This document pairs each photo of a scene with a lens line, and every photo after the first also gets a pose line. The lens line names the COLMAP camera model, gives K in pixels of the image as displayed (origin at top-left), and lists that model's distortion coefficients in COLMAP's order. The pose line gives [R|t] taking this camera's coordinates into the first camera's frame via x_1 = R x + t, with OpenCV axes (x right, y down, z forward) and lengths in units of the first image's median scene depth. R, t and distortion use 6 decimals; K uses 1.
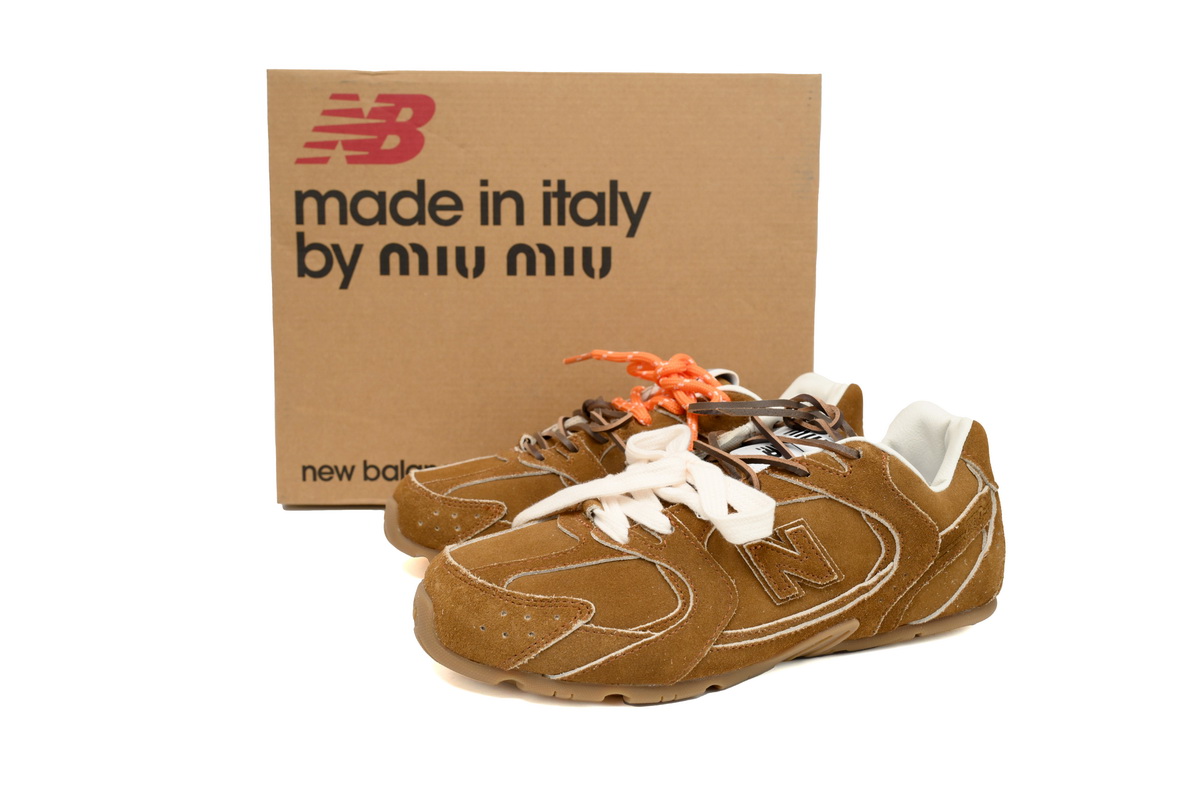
lens RADIAL K [[982.8, 0, 600.0], [0, 982.8, 400.0], [0, 0, 1]] dist [0.085144, 0.000277]
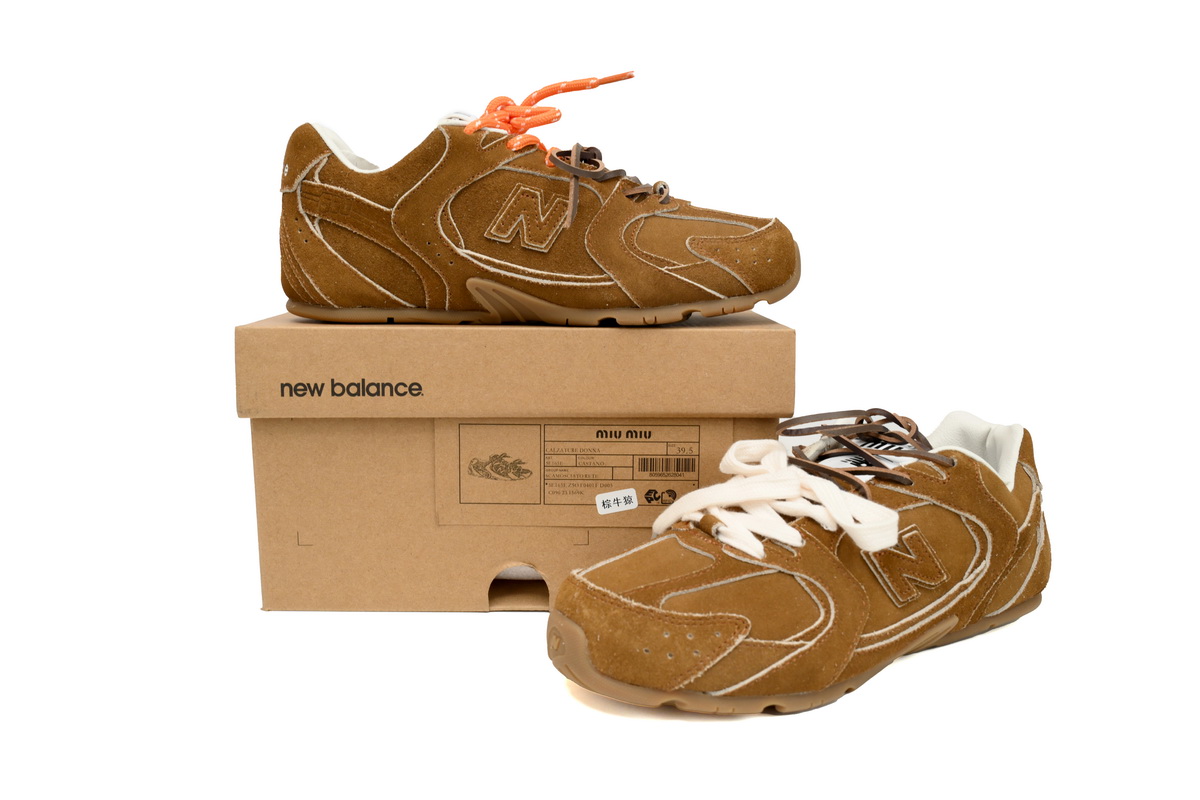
lens RADIAL K [[982.8, 0, 600.0], [0, 982.8, 400.0], [0, 0, 1]] dist [0.085144, 0.000277]
pose [[0.977110, -0.031566, 0.210379, -0.352664], [0.035495, 0.999258, -0.014926, -0.010808], [-0.209752, 0.022052, 0.977506, 0.018029]]
